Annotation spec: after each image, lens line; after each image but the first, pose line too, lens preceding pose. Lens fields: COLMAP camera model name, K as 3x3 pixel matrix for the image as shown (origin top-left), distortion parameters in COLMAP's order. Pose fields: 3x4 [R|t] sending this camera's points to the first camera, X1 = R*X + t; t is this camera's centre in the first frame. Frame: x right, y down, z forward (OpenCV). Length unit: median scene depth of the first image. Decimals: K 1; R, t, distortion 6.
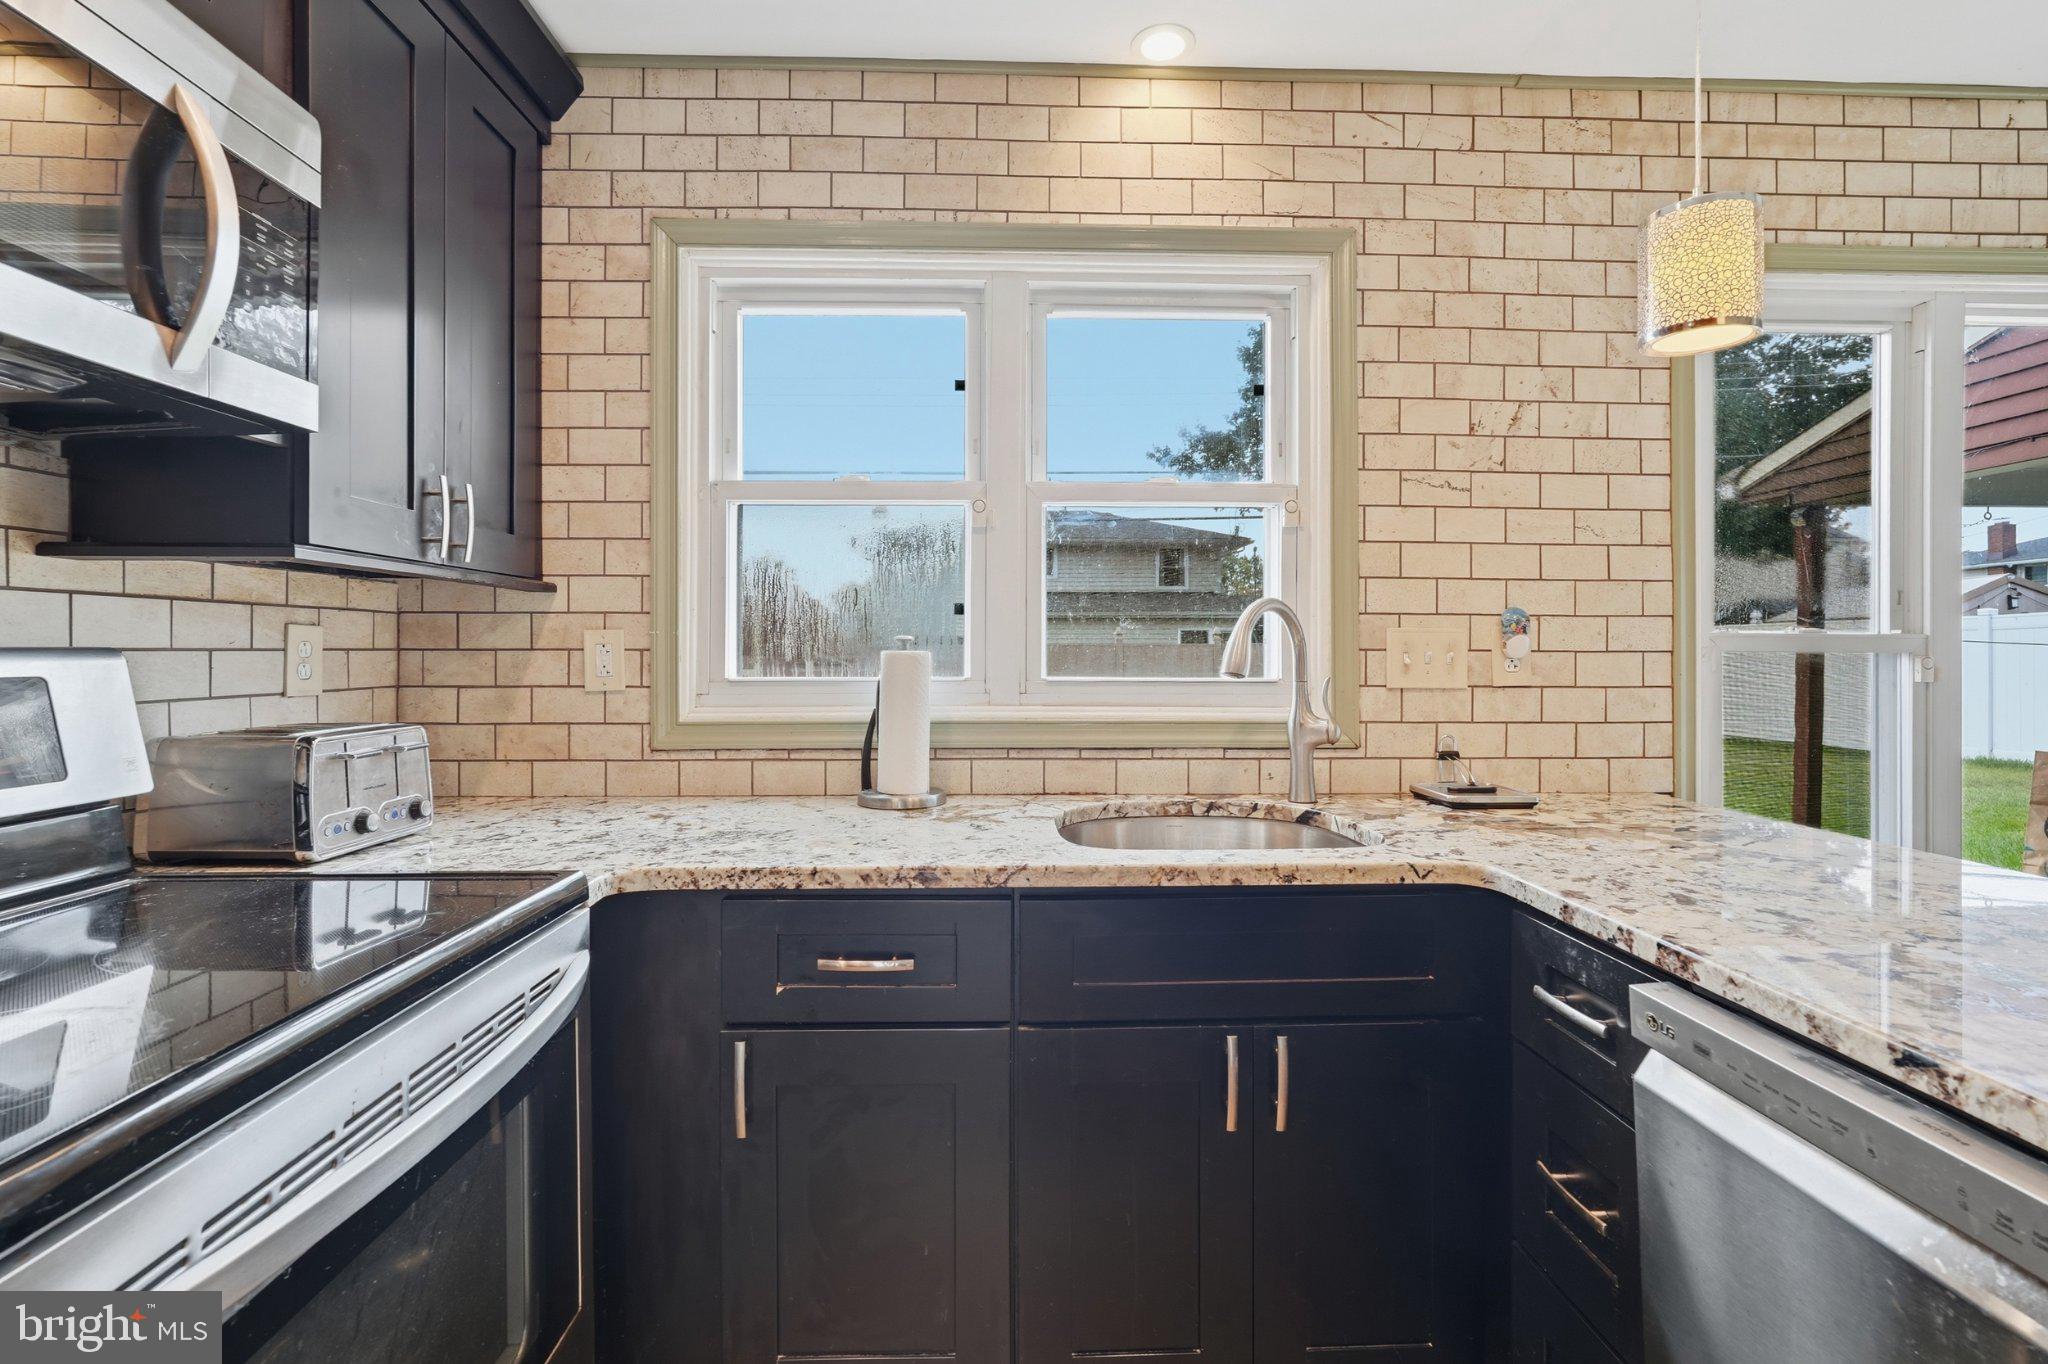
lens RADIAL K [[928.6, 0, 1021.2], [0, 928.6, 667.5], [0, 0, 1]] dist [-0.003901, 0.000240]
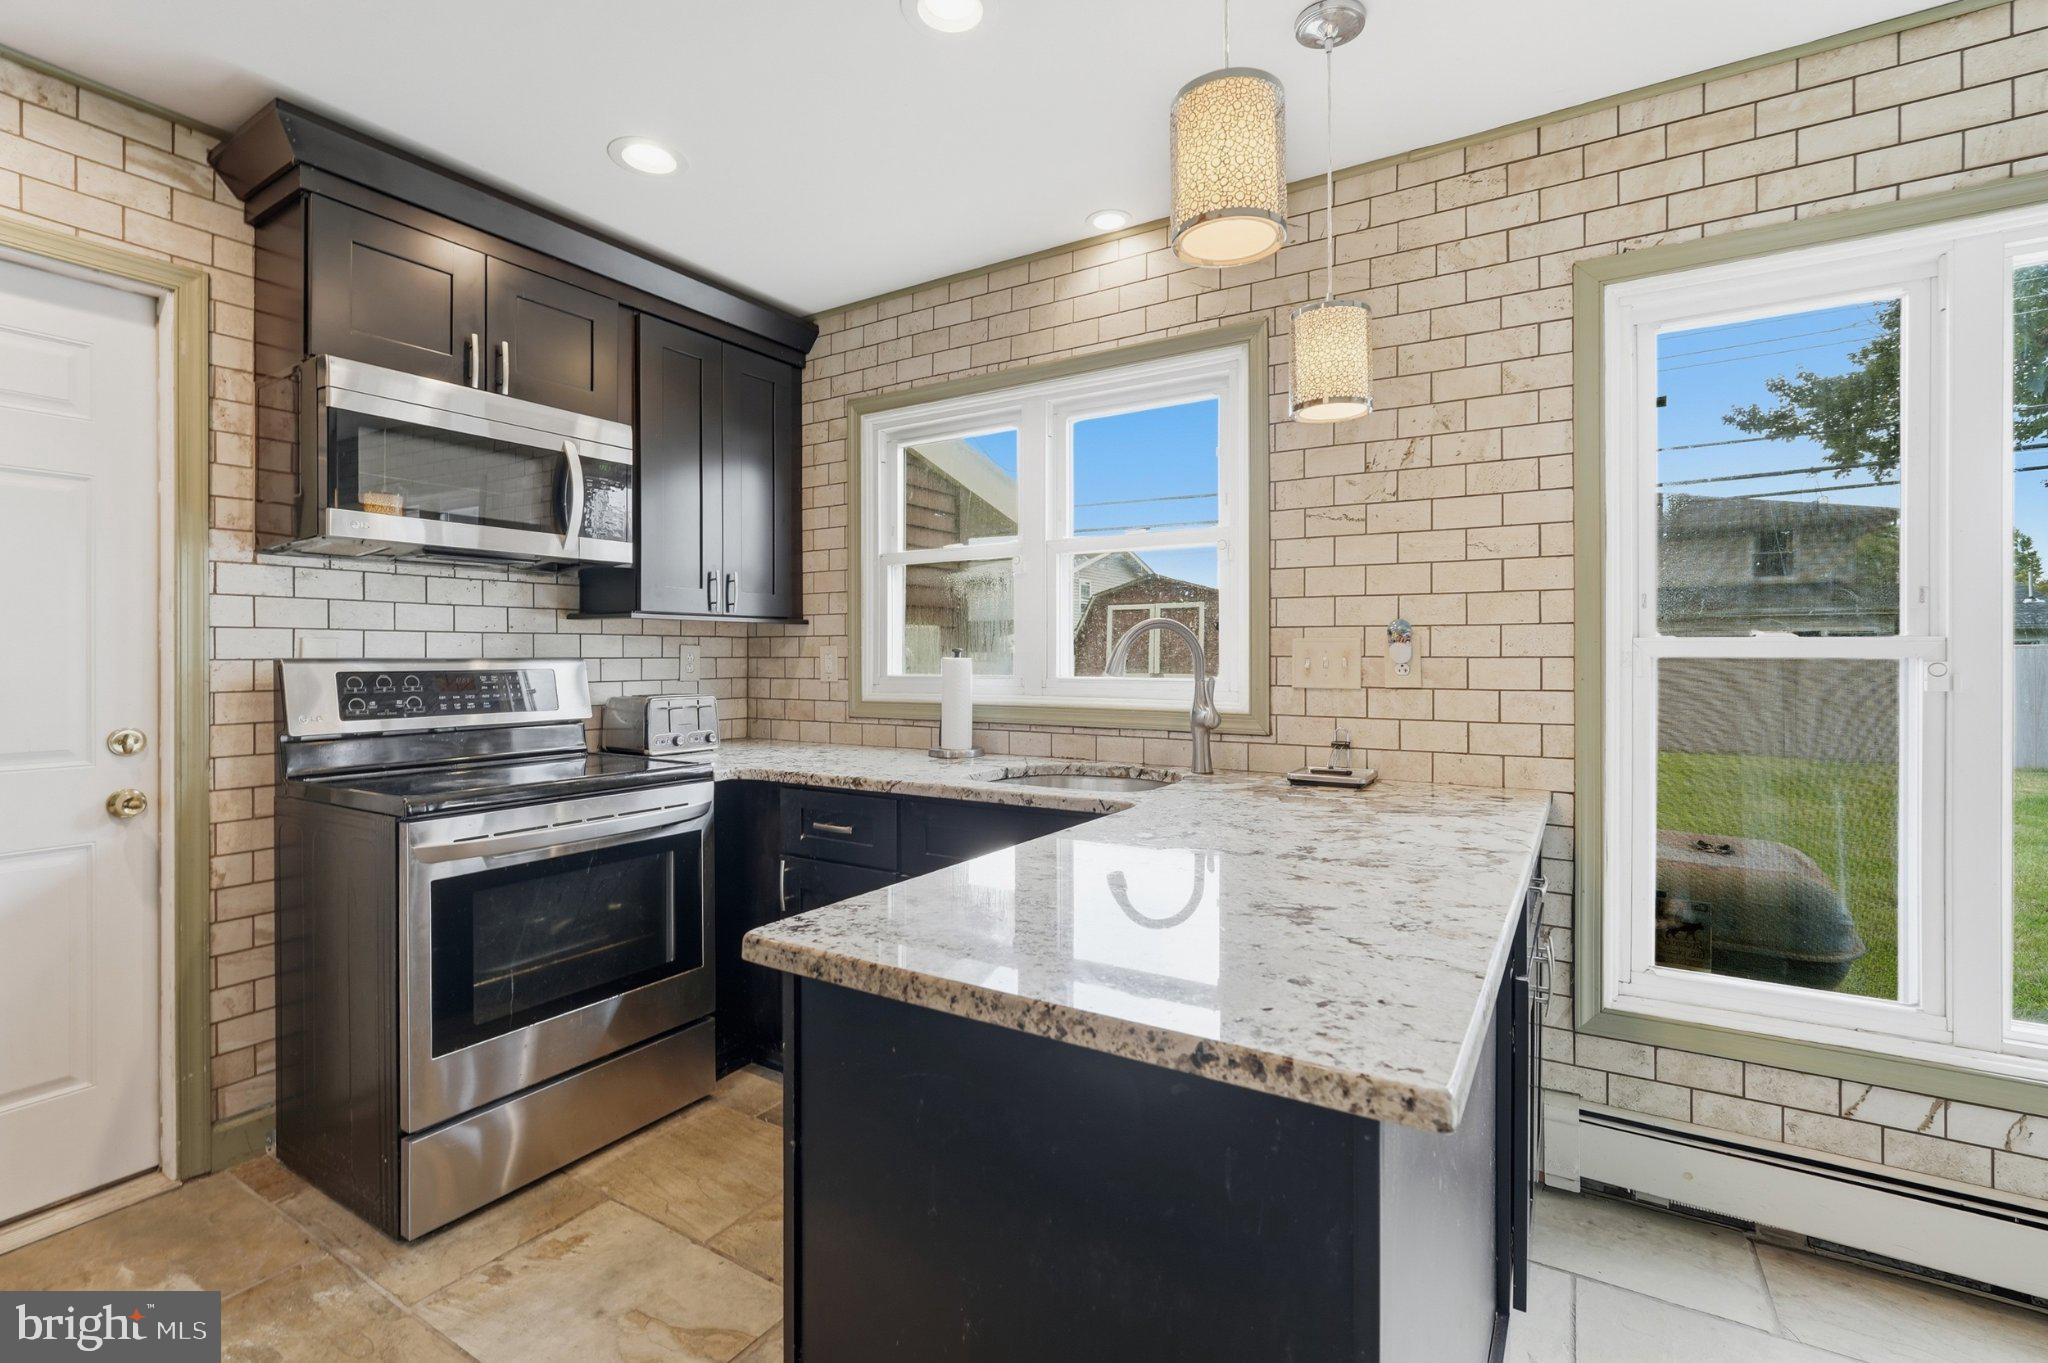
lens RADIAL K [[909.2, 0, 1024.0], [0, 909.2, 681.5], [0, 0, 1]] dist [-0.001545, -0.000182]
pose [[0.833758, 0.012273, -0.551993, 0.775839], [-0.007874, 0.999916, 0.010338, 0.004673], [0.552074, -0.004273, 0.833784, -0.199264]]
